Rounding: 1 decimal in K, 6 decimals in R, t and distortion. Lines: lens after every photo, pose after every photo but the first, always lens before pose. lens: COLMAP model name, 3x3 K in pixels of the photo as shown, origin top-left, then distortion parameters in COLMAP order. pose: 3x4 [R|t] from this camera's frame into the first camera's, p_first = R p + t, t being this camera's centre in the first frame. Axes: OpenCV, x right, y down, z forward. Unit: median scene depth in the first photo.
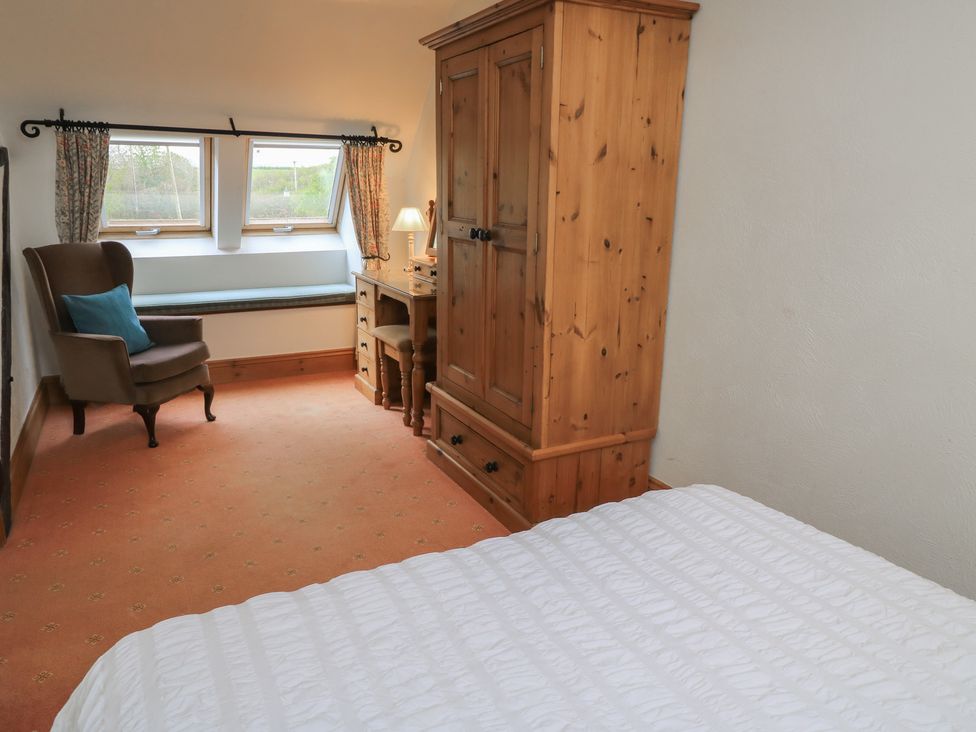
lens RADIAL K [[709.9, 0, 489.7], [0, 709.9, 364.3], [0, 0, 1]] dist [0.006565, -0.010949]
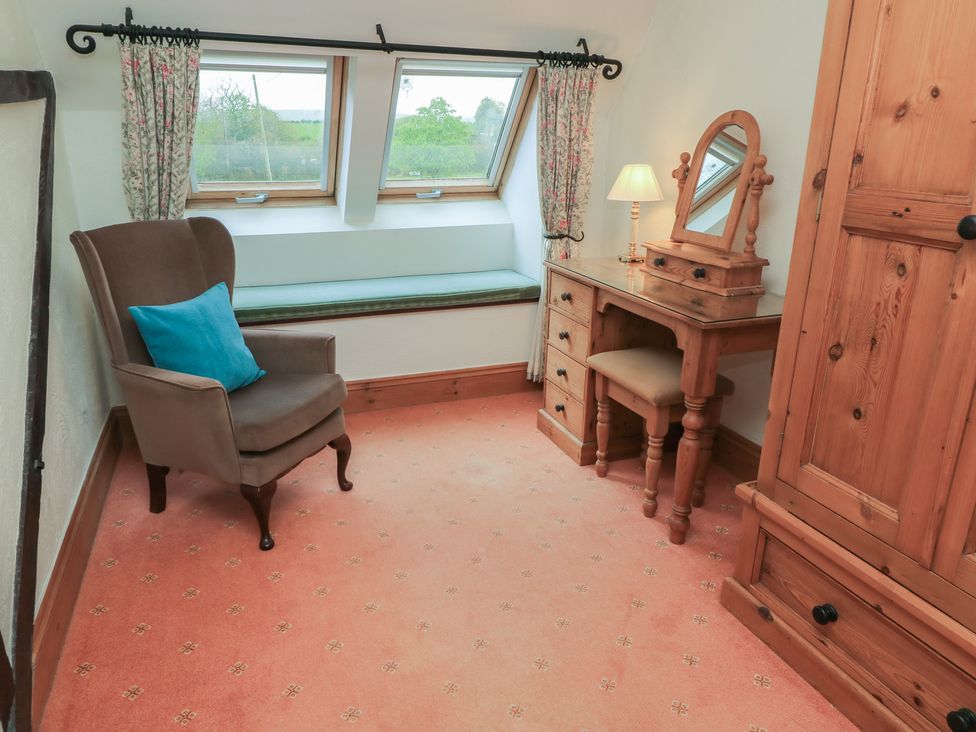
lens RADIAL K [[709.9, 0, 486.4], [0, 709.9, 367.1], [0, 0, 1]] dist [0.006565, -0.010949]
pose [[0.993398, 0.030730, -0.110523, -0.179764], [-0.023437, 0.997498, 0.066693, -0.078105], [0.112296, -0.063662, 0.991633, 0.338979]]
